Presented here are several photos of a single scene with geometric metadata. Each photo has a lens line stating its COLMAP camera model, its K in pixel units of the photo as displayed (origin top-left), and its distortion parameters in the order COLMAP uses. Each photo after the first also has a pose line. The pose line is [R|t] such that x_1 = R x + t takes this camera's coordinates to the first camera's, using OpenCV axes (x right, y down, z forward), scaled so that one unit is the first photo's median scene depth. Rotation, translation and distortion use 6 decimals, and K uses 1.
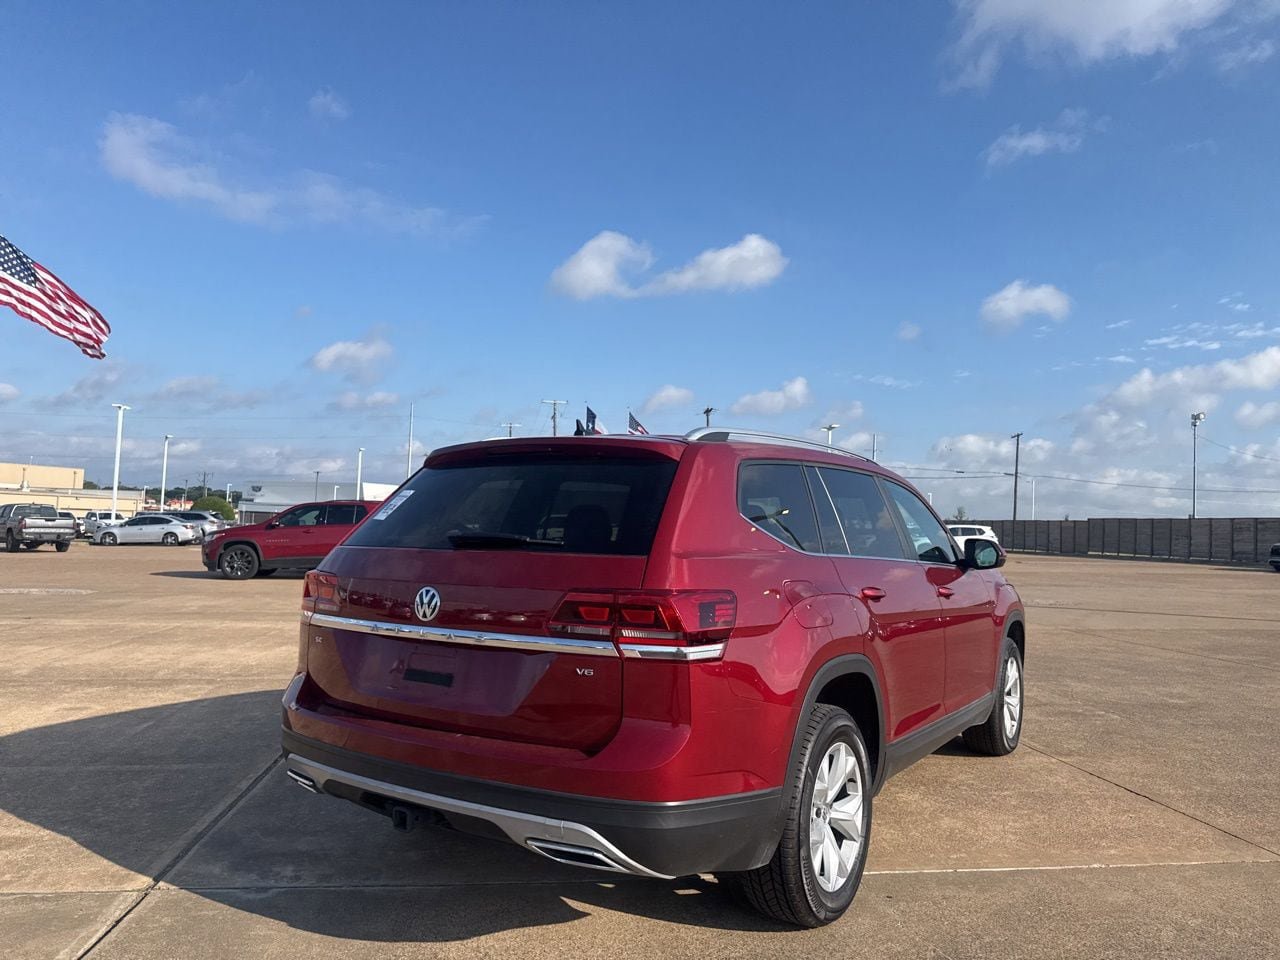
lens RADIAL K [[906.4, 0, 640.4], [0, 906.4, 500.6], [0, 0, 1]] dist [0.045619, -0.055331]
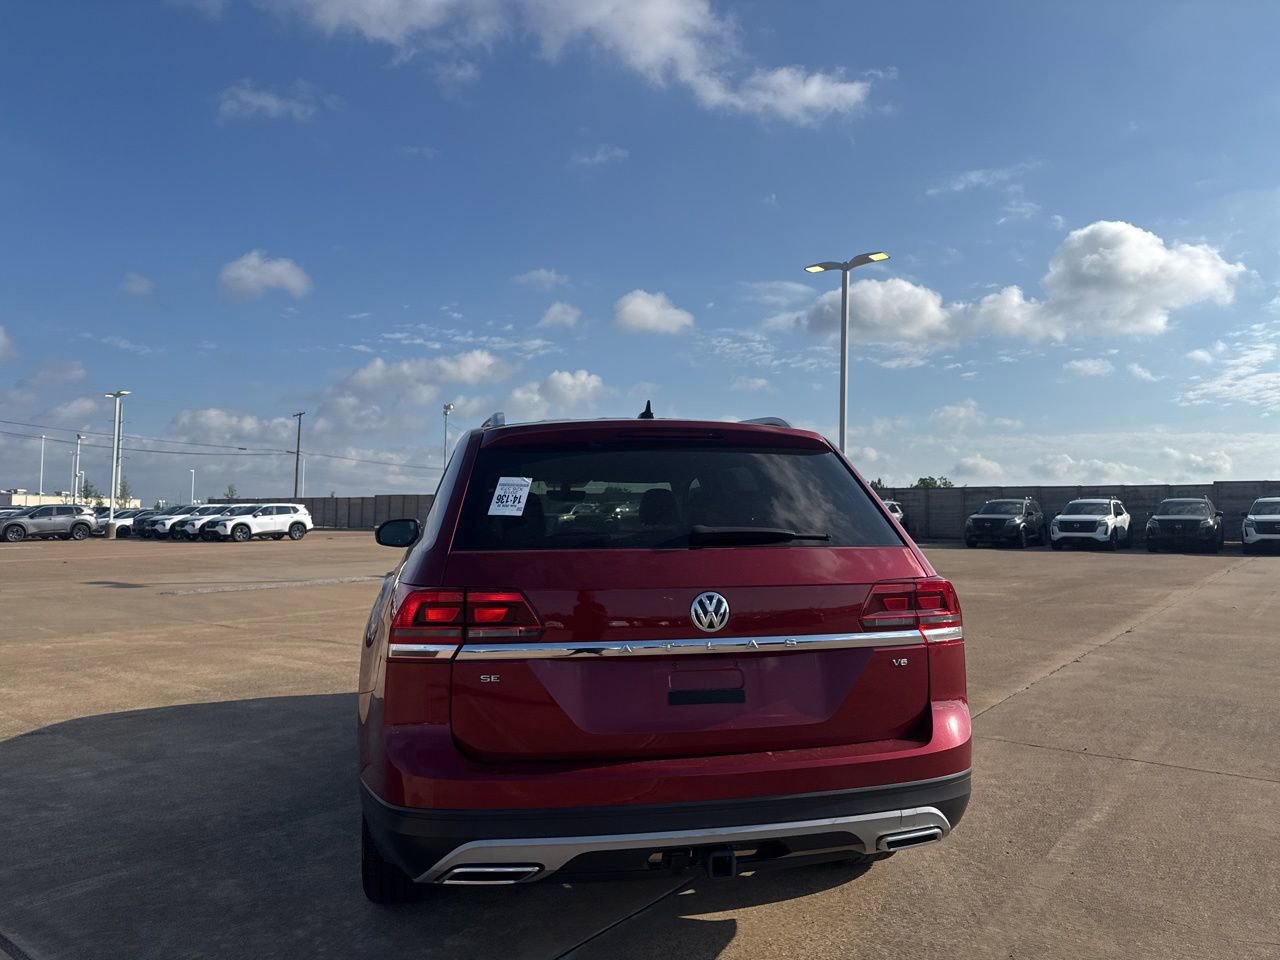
lens RADIAL K [[906.4, 0, 635.4], [0, 906.4, 476.1], [0, 0, 1]] dist [0.045619, -0.055331]
pose [[0.705956, 0.006616, 0.708225, -0.640034], [-0.005540, 0.999977, -0.003818, -0.009463], [-0.708234, -0.001228, 0.705977, 0.306762]]
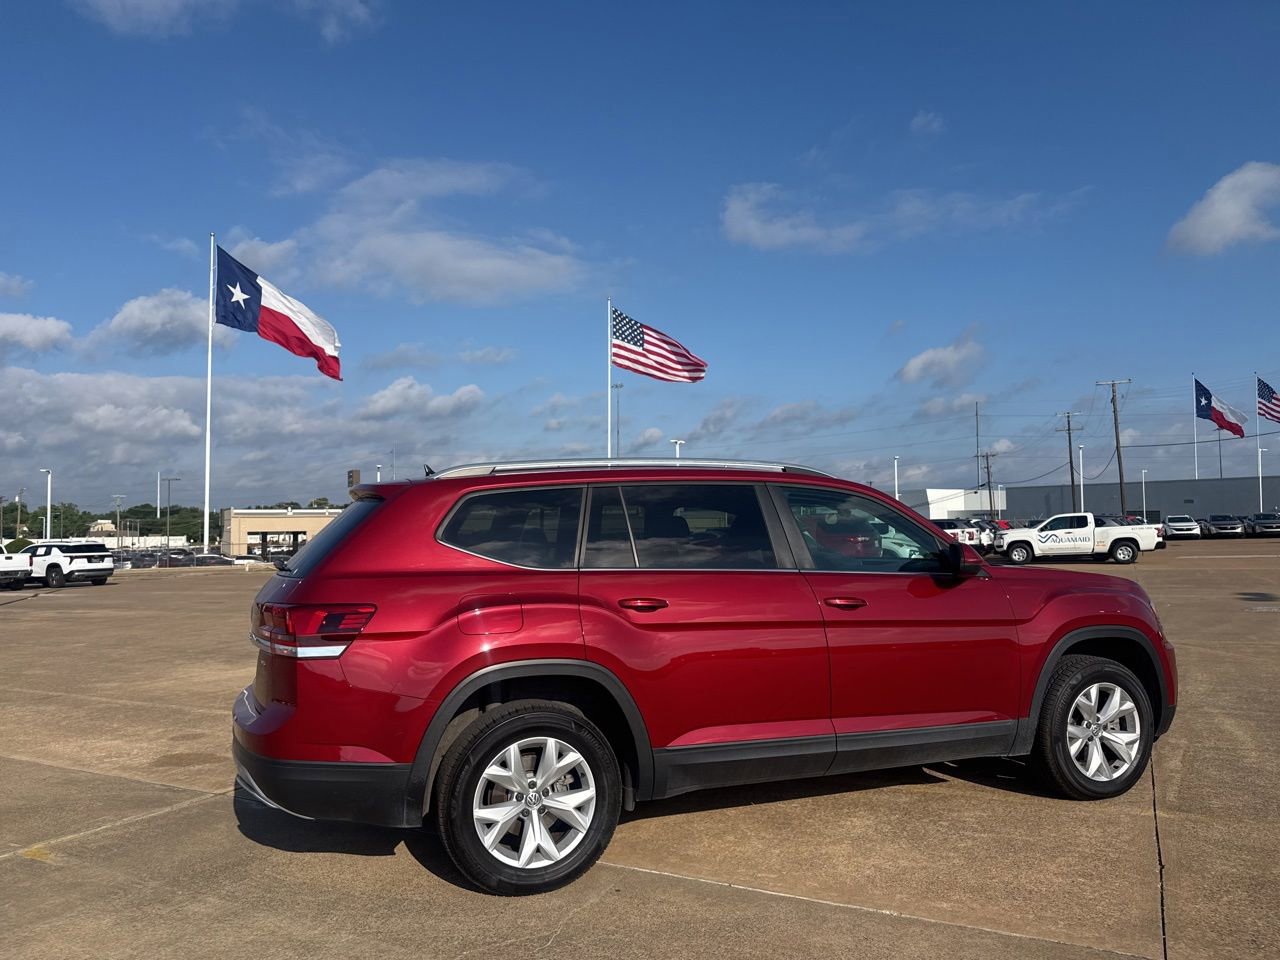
lens RADIAL K [[906.4, 0, 650.3], [0, 906.4, 467.5], [0, 0, 1]] dist [0.045619, -0.055331]
pose [[0.807489, -0.083975, -0.583875, 0.813203], [0.059523, 0.996363, -0.060982, 0.005538], [0.586872, 0.014488, 0.809550, 0.123262]]
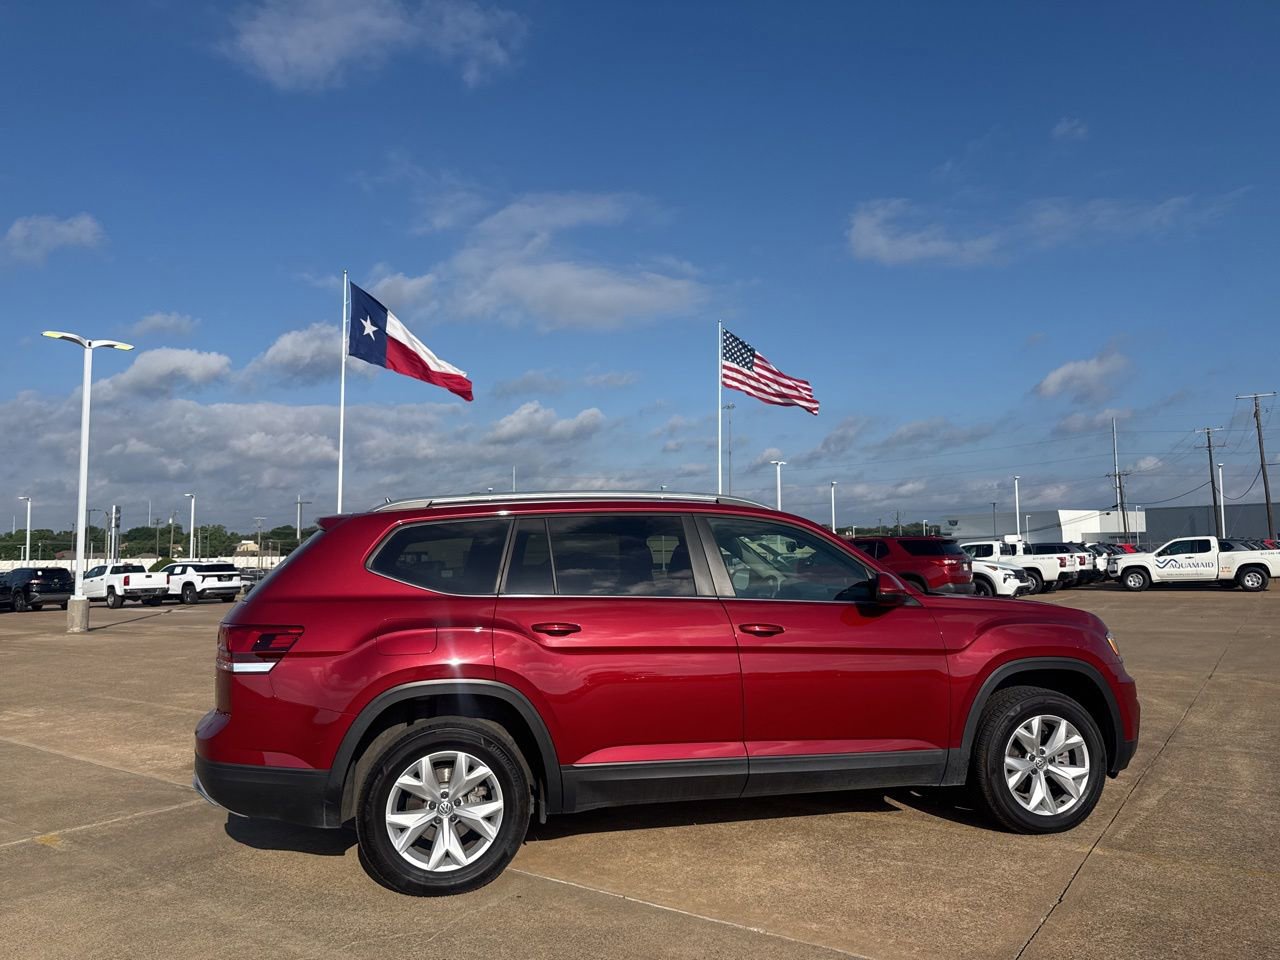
lens RADIAL K [[906.4, 0, 659.2], [0, 906.4, 450.8], [0, 0, 1]] dist [0.045619, -0.055331]
pose [[0.726110, -0.115673, -0.677779, 1.046088], [0.056098, 0.992427, -0.109274, 0.008872], [0.685286, 0.041323, 0.727100, 0.217131]]
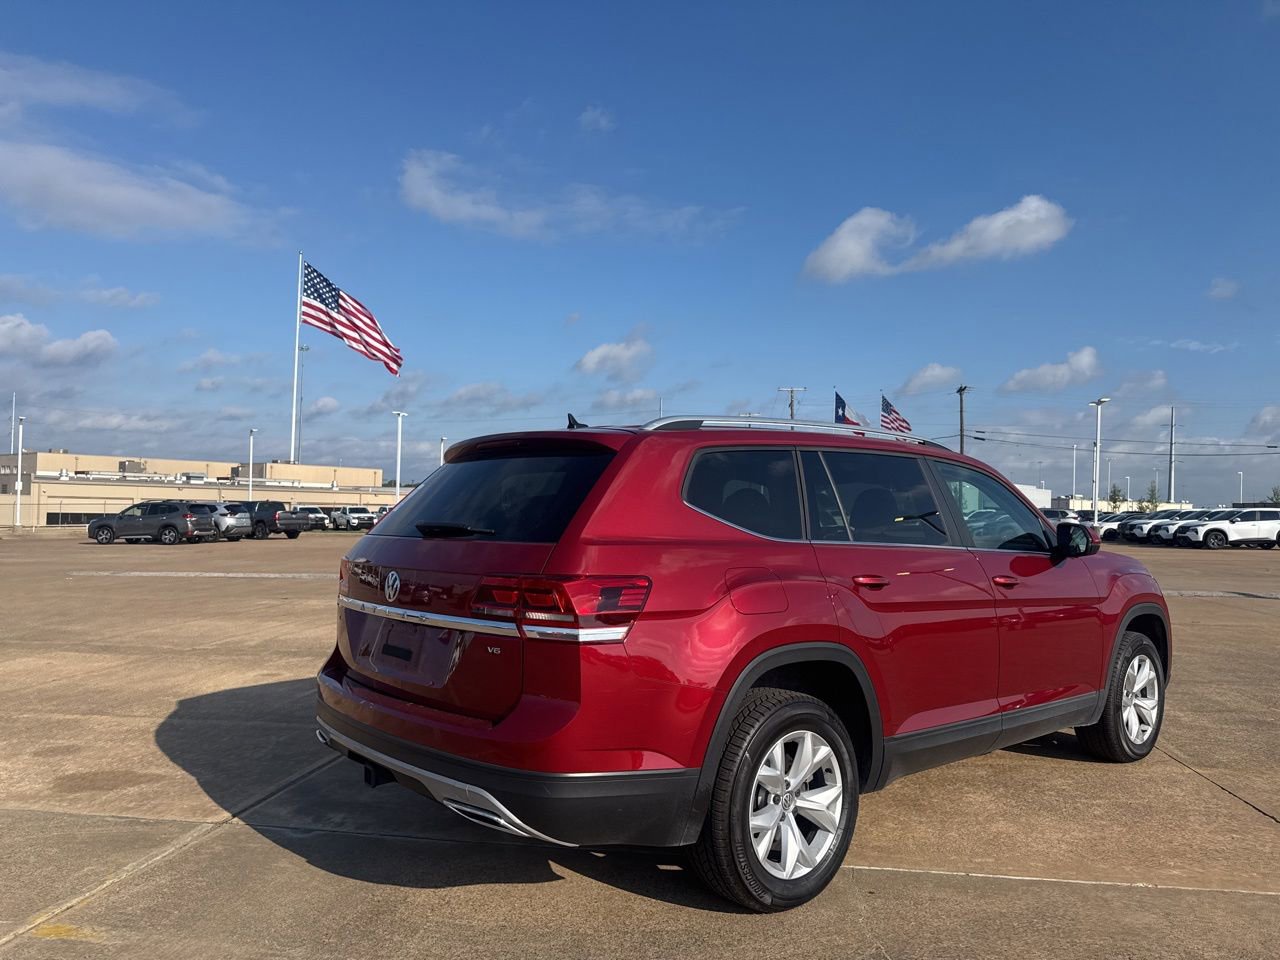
lens RADIAL K [[906.4, 0, 642.5], [0, 906.4, 498.2], [0, 0, 1]] dist [0.045619, -0.055331]
pose [[0.961011, -0.017761, -0.275938, 0.263098], [0.020309, 0.999773, 0.006379, 0.002537], [0.275762, -0.011734, 0.961154, 0.003459]]
